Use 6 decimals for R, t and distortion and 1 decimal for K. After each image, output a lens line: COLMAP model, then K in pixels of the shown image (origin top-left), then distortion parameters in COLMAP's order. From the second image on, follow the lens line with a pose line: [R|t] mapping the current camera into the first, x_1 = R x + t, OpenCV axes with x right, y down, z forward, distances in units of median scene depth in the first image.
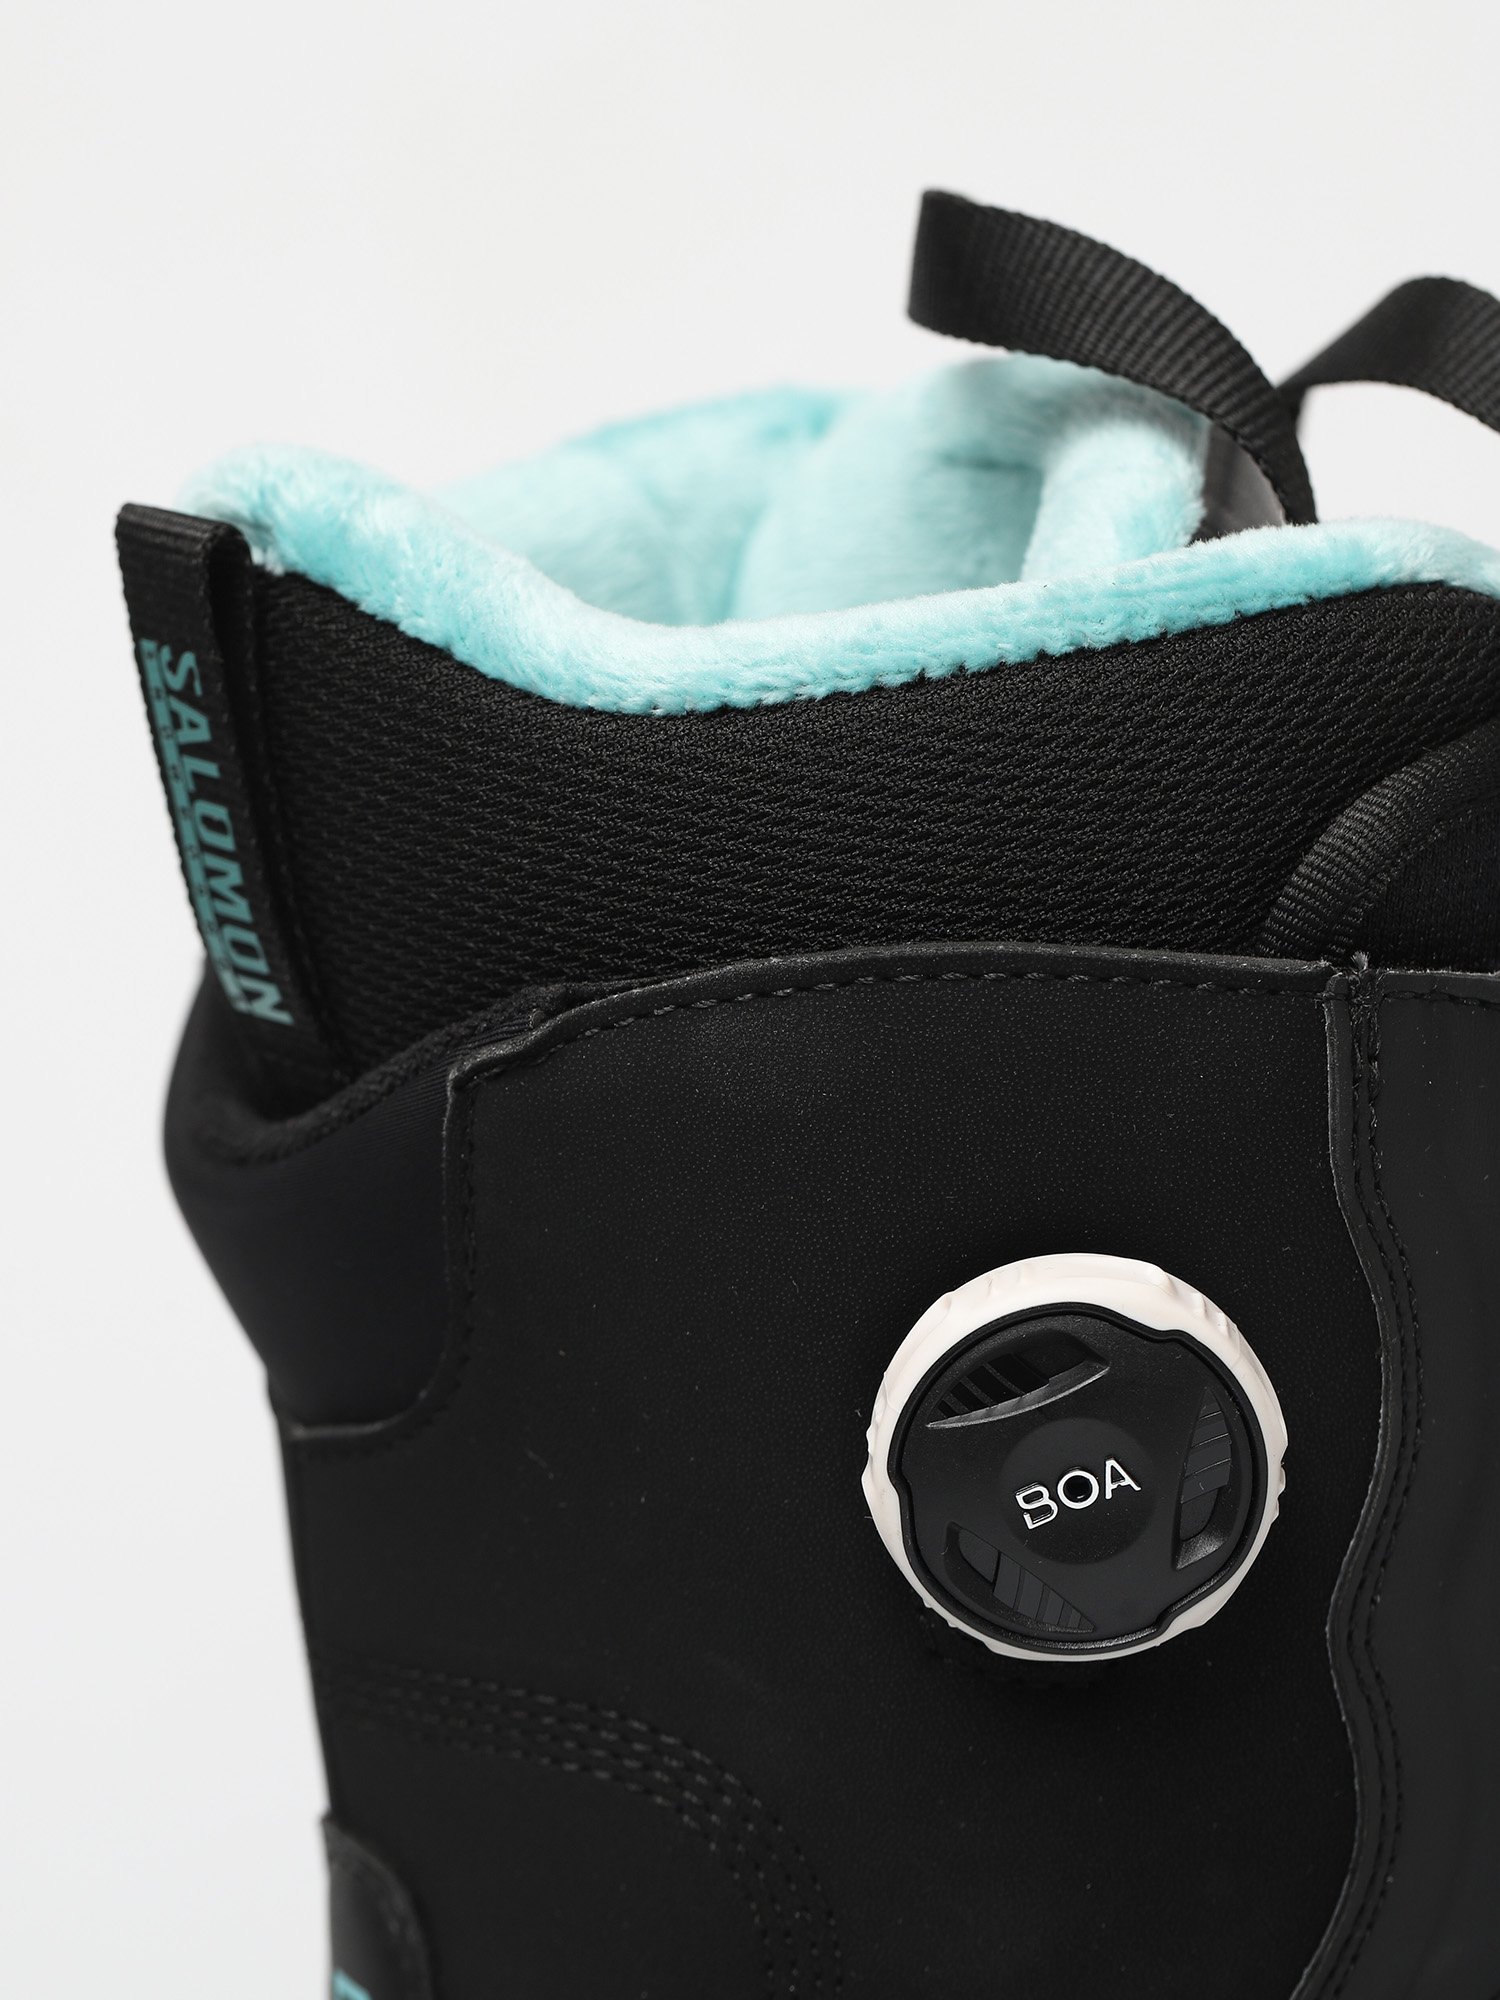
lens RADIAL K [[6864.3, 0, 750.0], [0, 6864.3, 1000.0], [0, 0, 1]] dist [-0.088519, -1.153337]
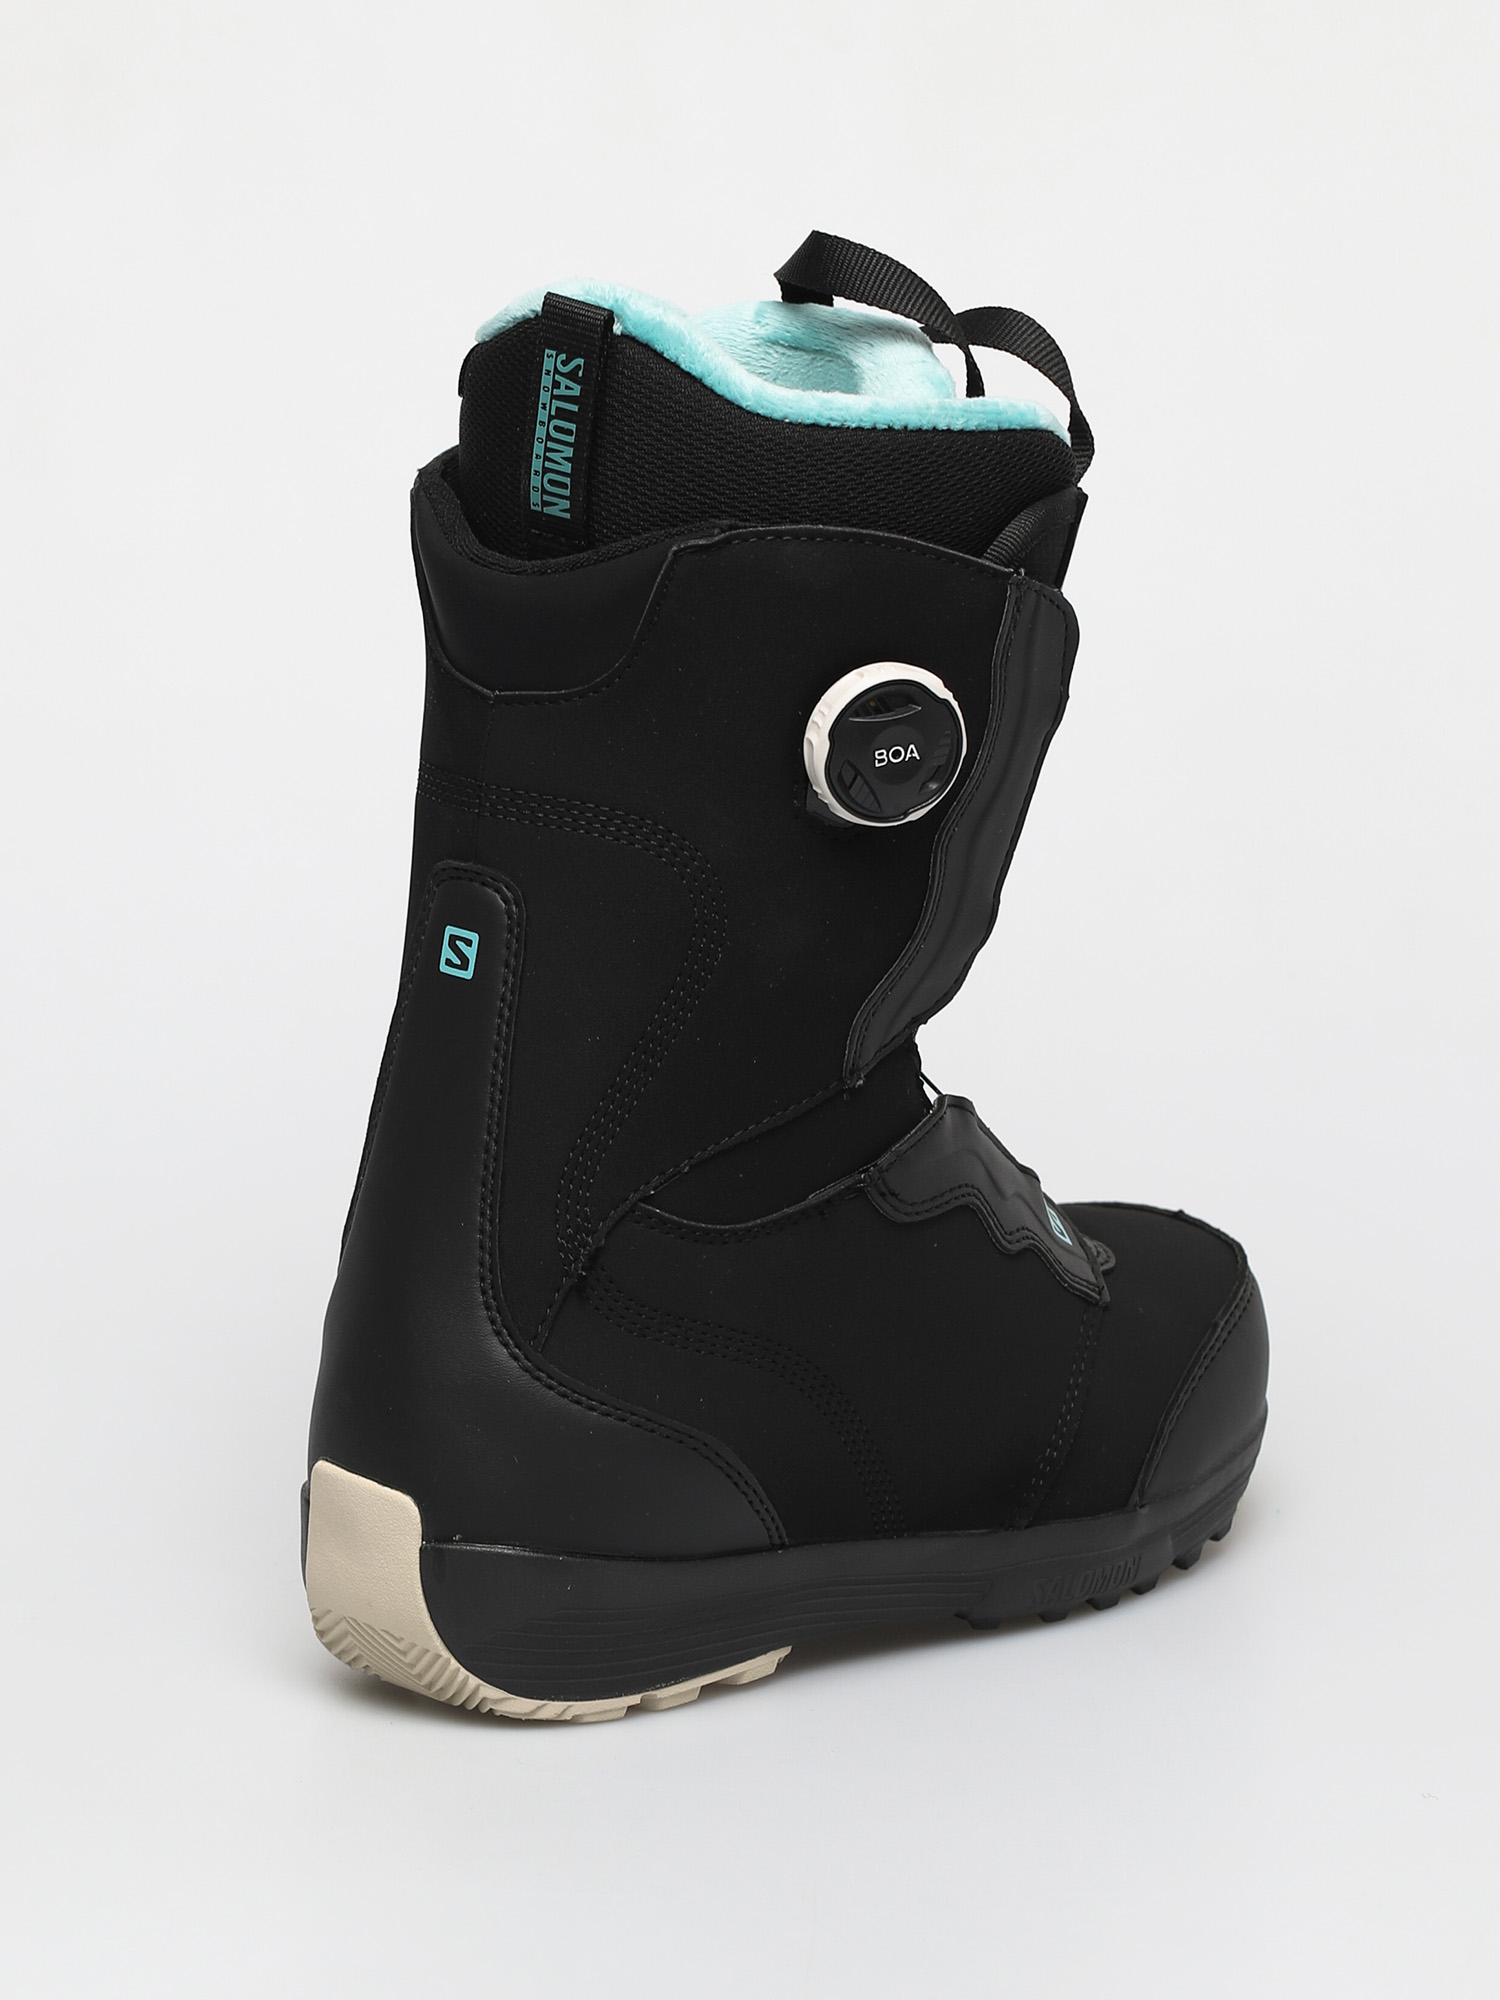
lens RADIAL K [[6864.3, 0, 750.0], [0, 6864.3, 1000.0], [0, 0, 1]] dist [-0.088519, -1.153337]
pose [[0.906960, 0.166260, 0.387016, -0.955305], [-0.163702, 0.985706, -0.039823, 0.267249], [-0.388105, -0.027237, 0.921213, -1.300052]]
